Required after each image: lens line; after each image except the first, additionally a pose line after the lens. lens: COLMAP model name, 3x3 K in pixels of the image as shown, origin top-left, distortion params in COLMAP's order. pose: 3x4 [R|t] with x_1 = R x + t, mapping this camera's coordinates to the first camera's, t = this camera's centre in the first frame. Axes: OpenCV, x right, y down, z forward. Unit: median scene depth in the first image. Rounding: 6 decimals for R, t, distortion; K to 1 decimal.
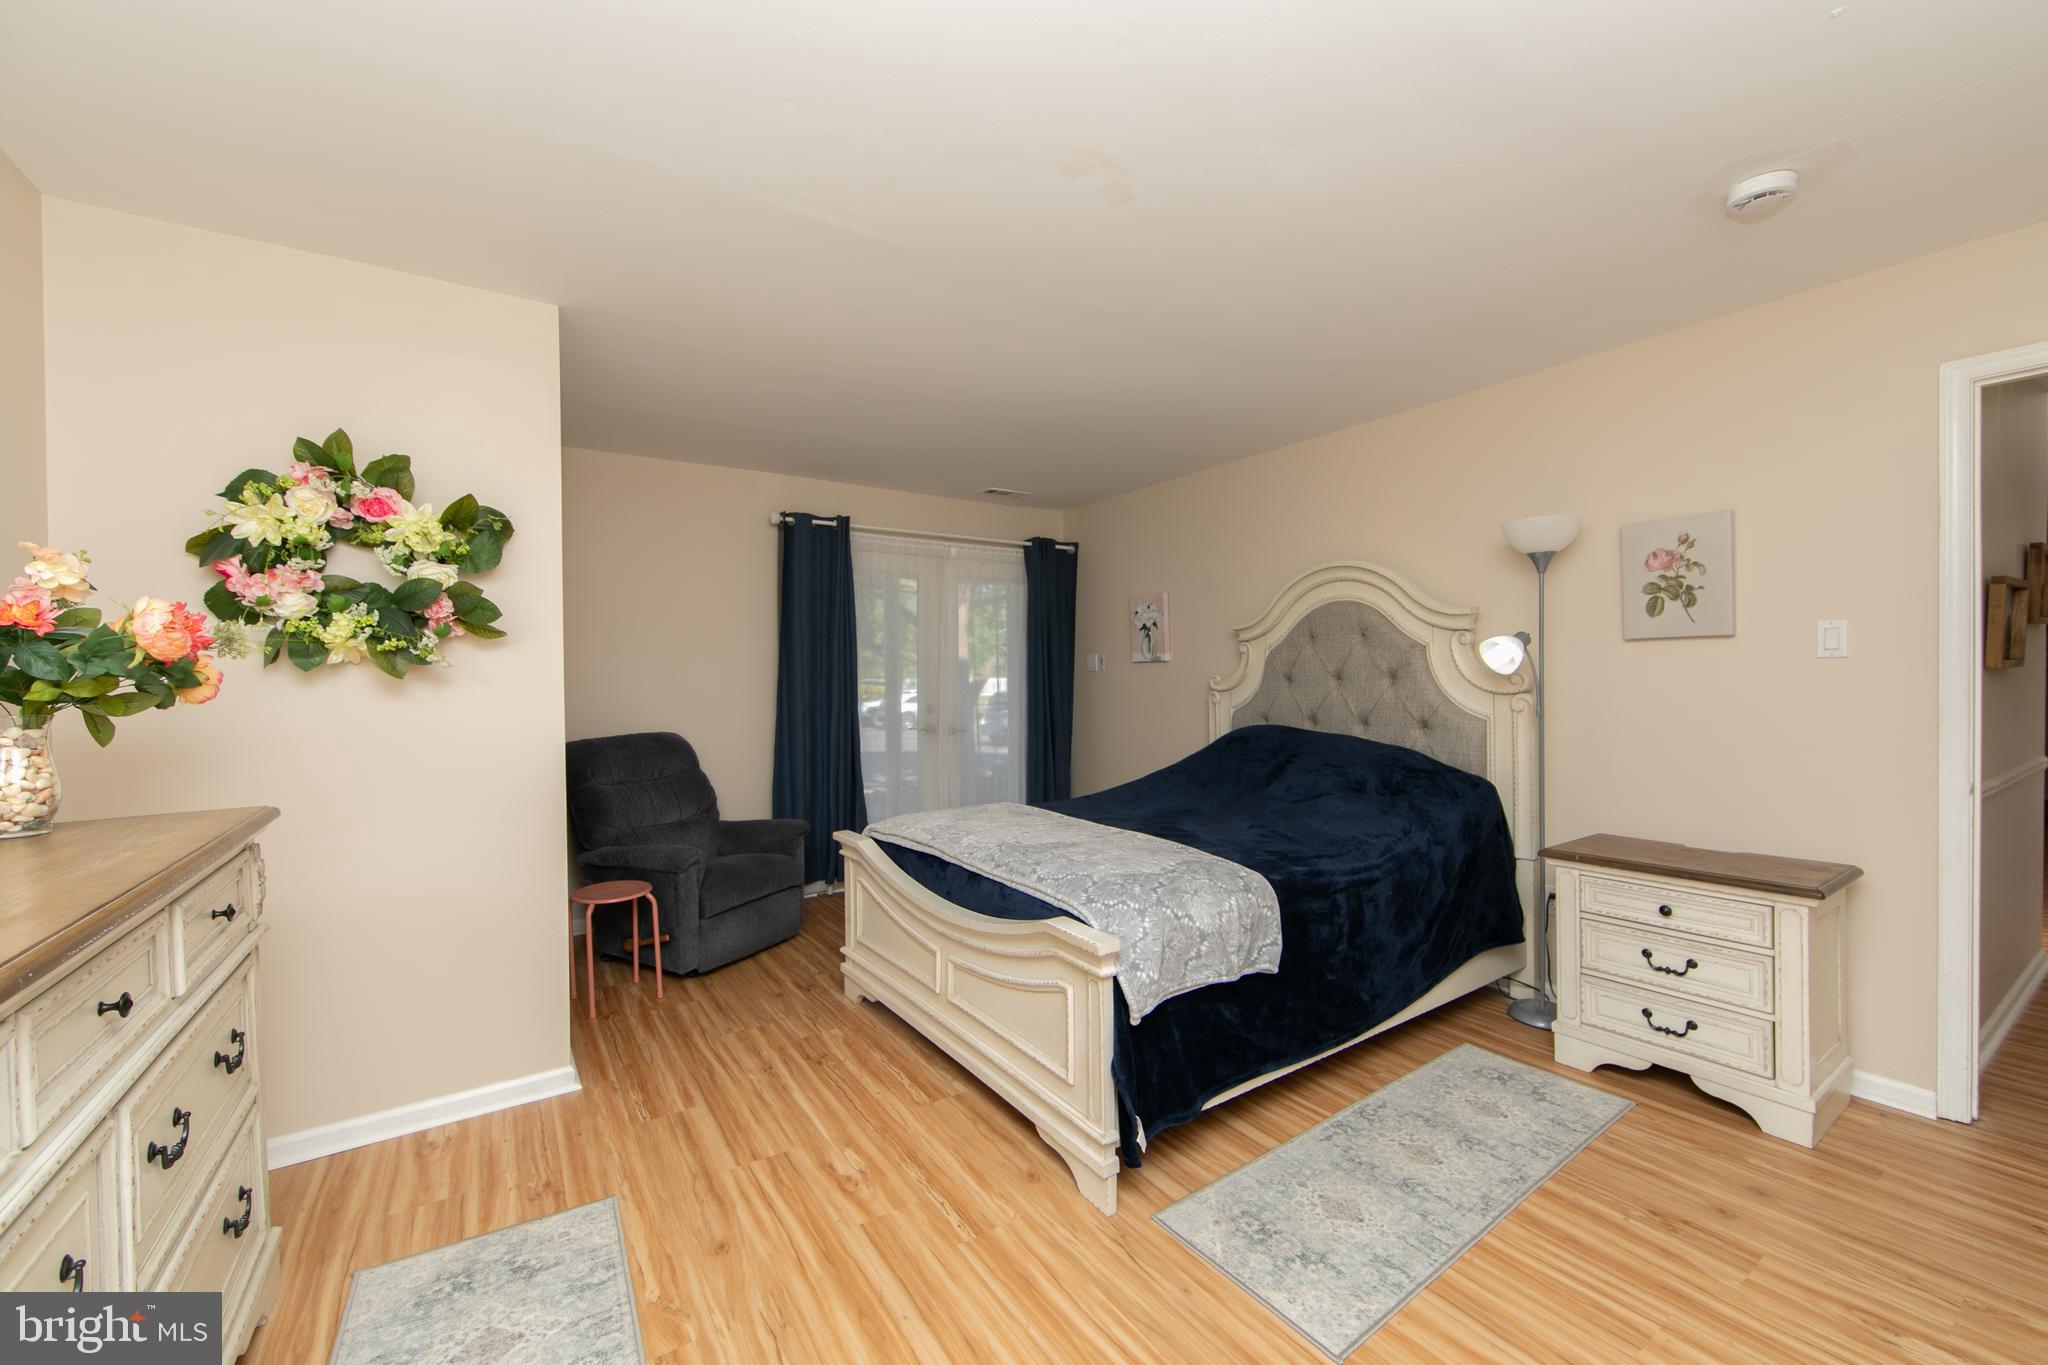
lens RADIAL K [[801.3, 0, 1034.0], [0, 801.3, 688.3], [0, 0, 1]] dist [-0.000109, 0.000042]
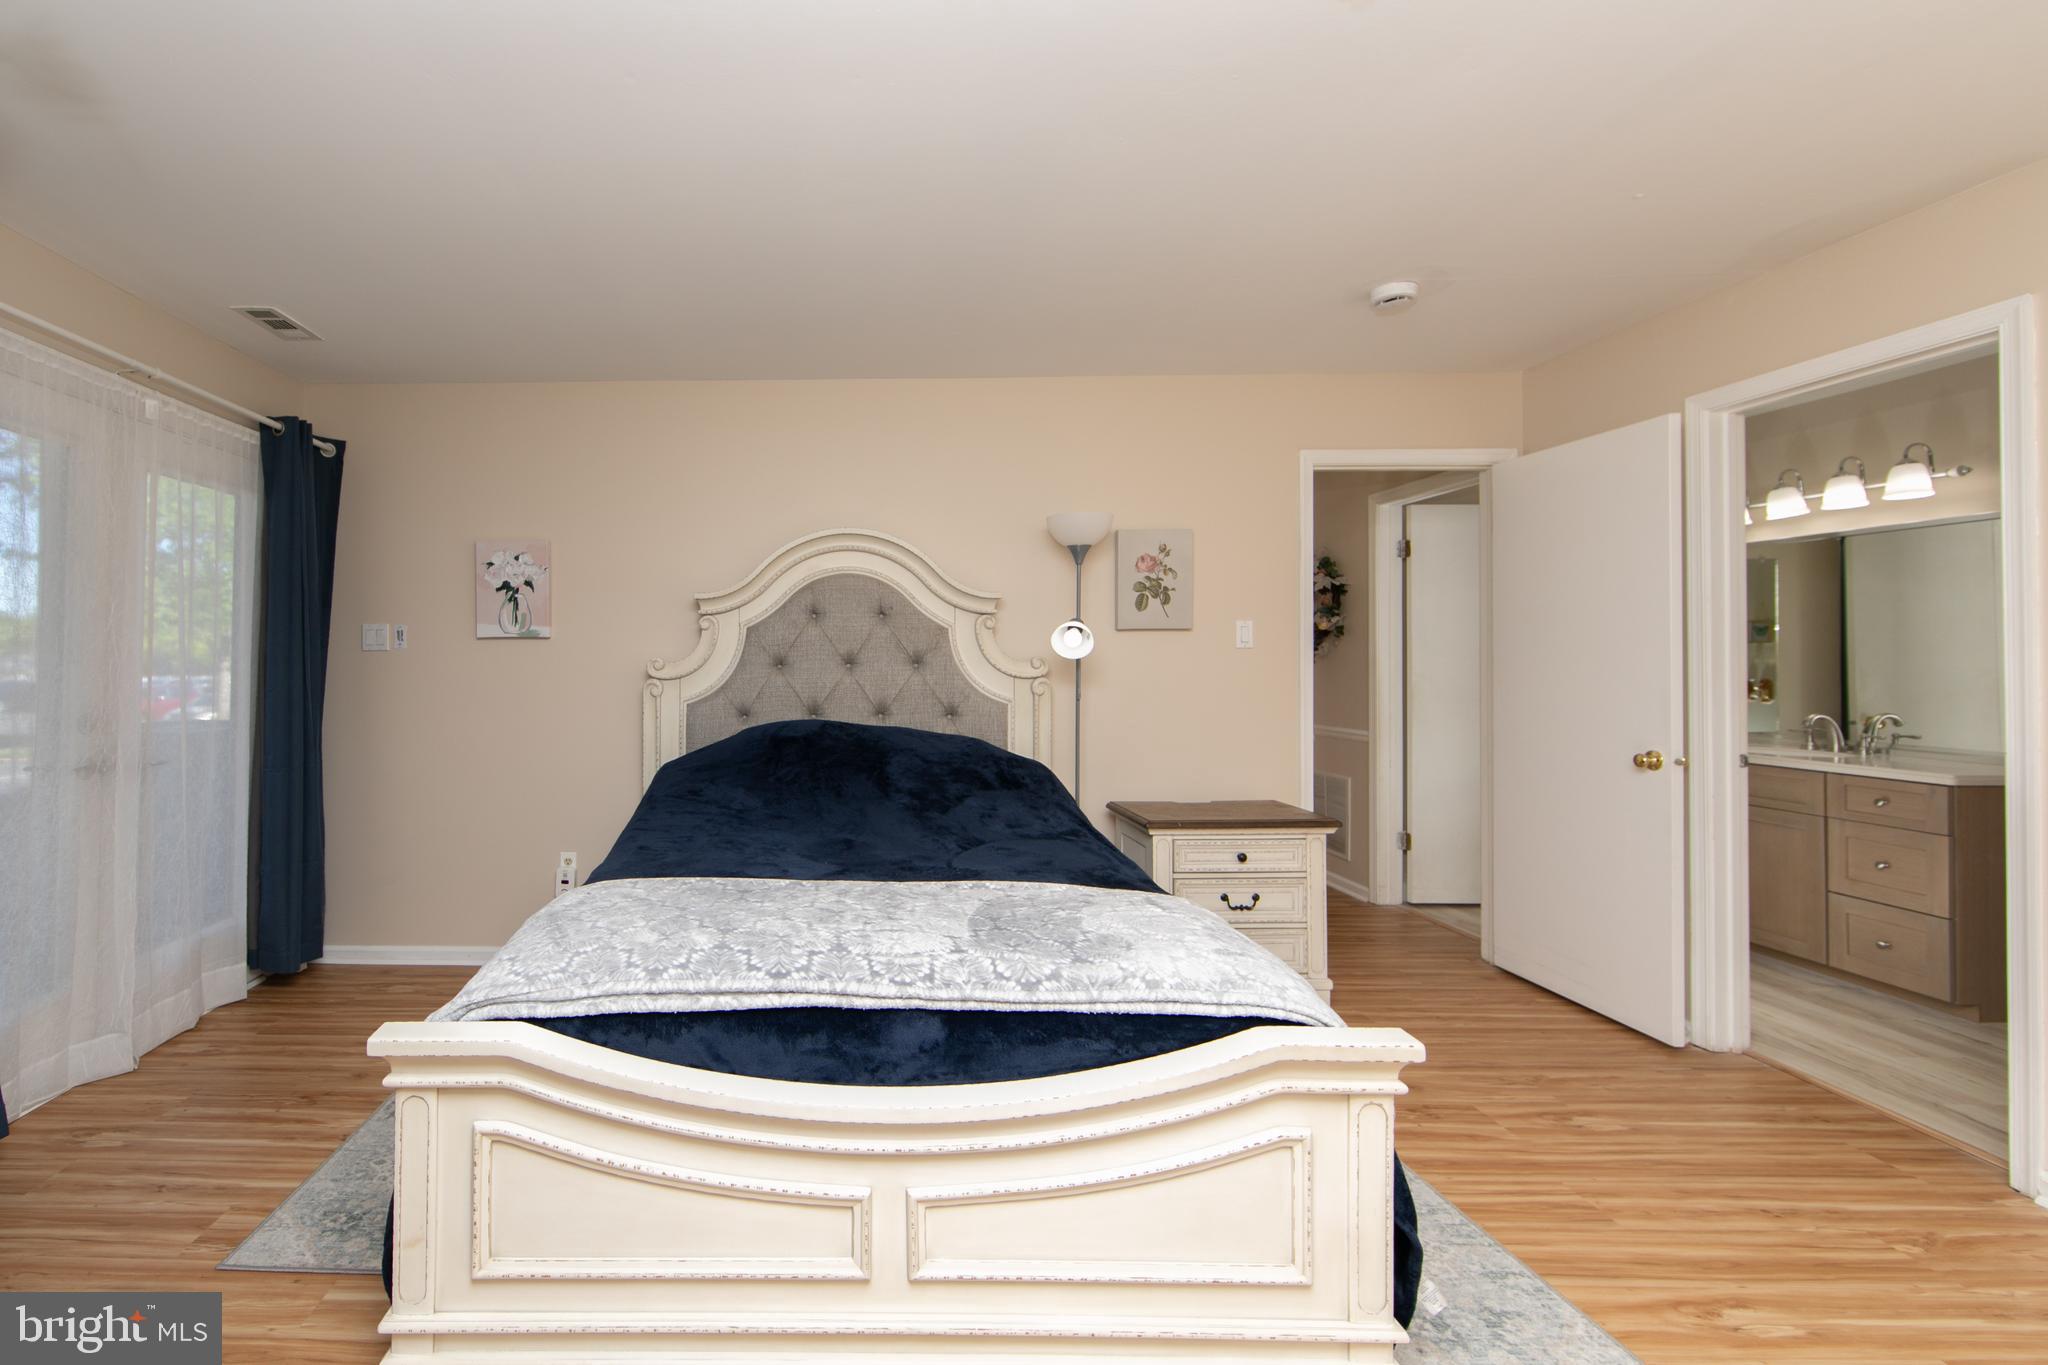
lens RADIAL K [[866.6, 0, 805.0], [0, 866.6, 655.2], [0, 0, 1]] dist [-0.001246, 0.000047]
pose [[0.585809, 0.014544, 0.810318, -0.550715], [0.008157, 0.999682, -0.023840, 0.001877], [-0.810408, 0.020576, 0.585505, 0.659797]]
